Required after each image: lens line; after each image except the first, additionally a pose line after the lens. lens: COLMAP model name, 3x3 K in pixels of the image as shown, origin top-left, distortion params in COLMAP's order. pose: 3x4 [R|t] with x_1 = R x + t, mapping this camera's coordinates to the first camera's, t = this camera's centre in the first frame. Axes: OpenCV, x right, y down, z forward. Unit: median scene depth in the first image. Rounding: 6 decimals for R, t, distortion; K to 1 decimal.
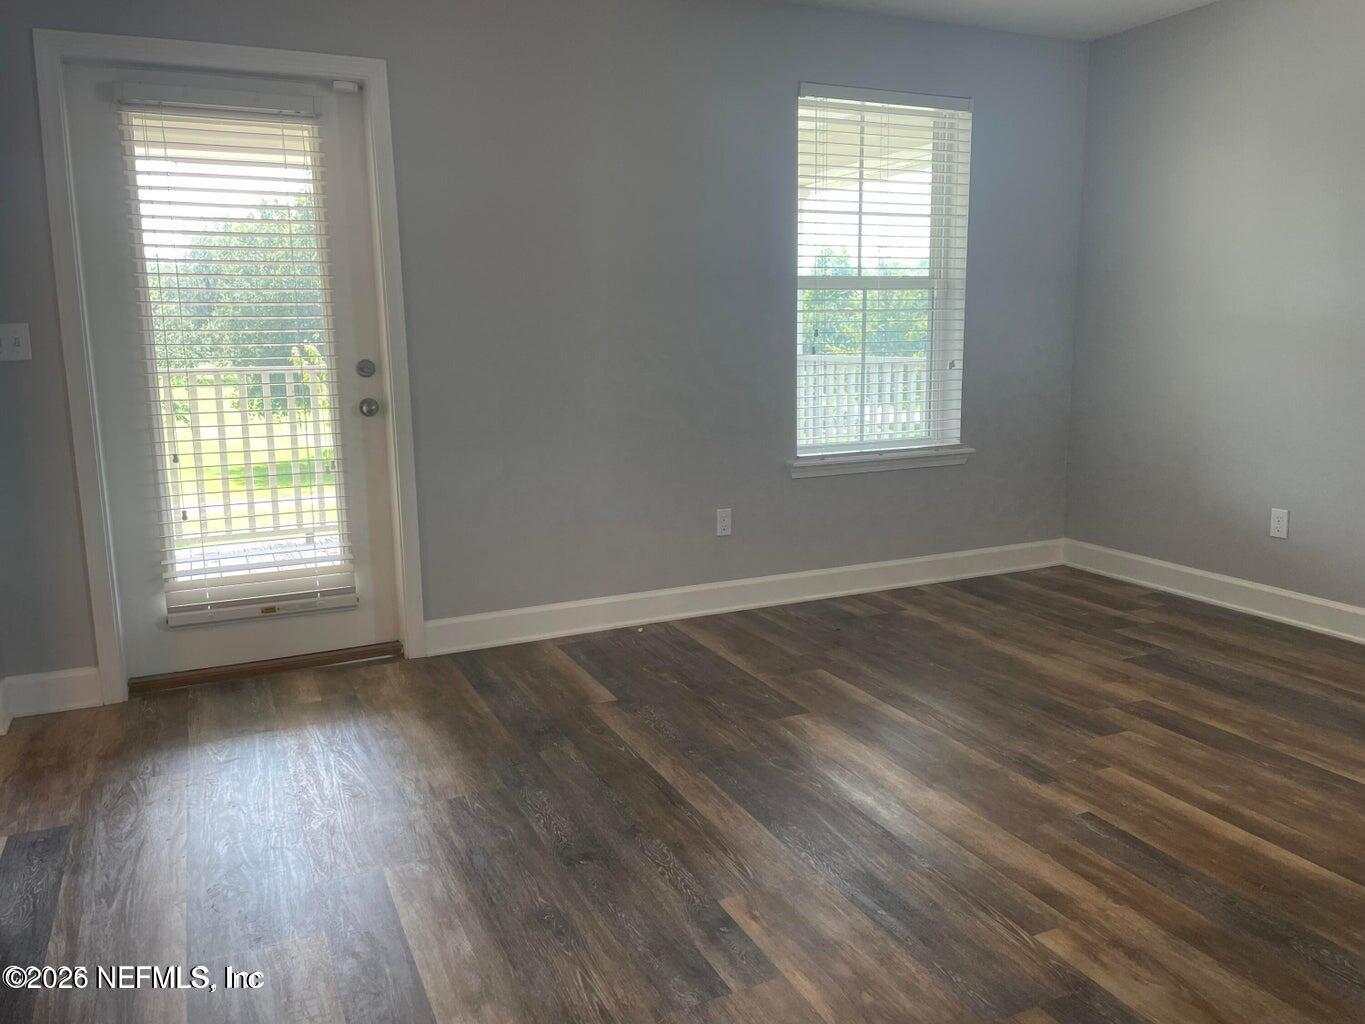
lens RADIAL K [[1036.2, 0, 693.8], [0, 1036.2, 502.5], [0, 0, 1]] dist [0.075311, -0.094363]
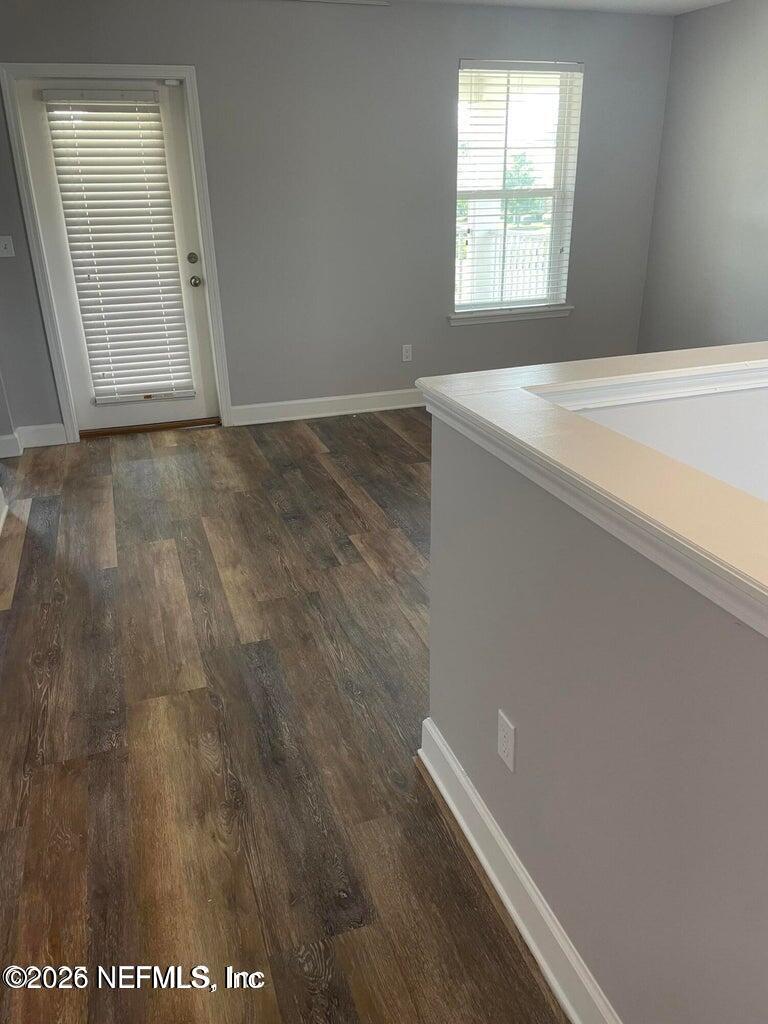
lens RADIAL K [[777.4, 0, 384.8], [0, 777.4, 521.1], [0, 0, 1]] dist [0.075311, -0.094363]
pose [[0.993697, 0.044311, -0.102968, 0.163769], [-0.017889, 0.969470, 0.244558, -0.030198], [0.110661, -0.241174, 0.964152, -0.342361]]
